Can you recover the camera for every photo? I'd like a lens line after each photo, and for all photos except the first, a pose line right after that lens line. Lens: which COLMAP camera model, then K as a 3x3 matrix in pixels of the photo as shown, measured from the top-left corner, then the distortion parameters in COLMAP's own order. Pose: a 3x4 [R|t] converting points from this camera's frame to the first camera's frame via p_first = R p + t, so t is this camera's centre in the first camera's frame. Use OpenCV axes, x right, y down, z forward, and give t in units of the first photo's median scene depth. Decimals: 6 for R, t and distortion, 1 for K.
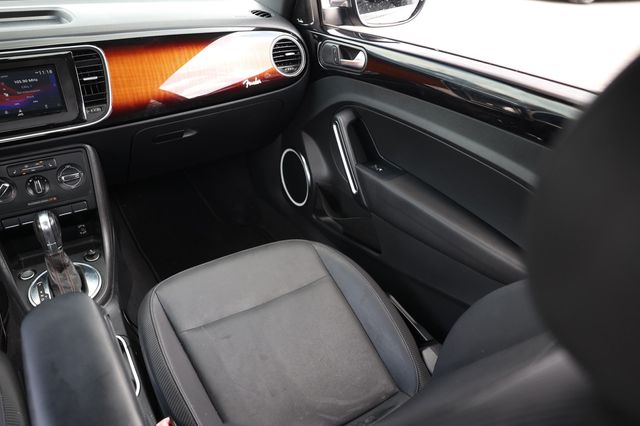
lens RADIAL K [[483.4, 0, 316.4], [0, 483.4, 212.8], [0, 0, 1]] dist [-0.096751, 0.072279]
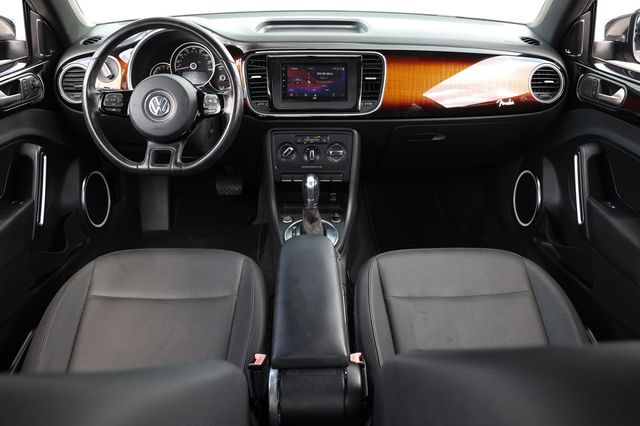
lens RADIAL K [[483.4, 0, 321.0], [0, 483.4, 213.1], [0, 0, 1]] dist [-0.096751, 0.072279]
pose [[0.863805, 0.241160, -0.442360, 0.044903], [-0.251589, 0.967165, 0.035984, 0.040622], [0.436513, 0.080210, 0.896115, -0.140286]]
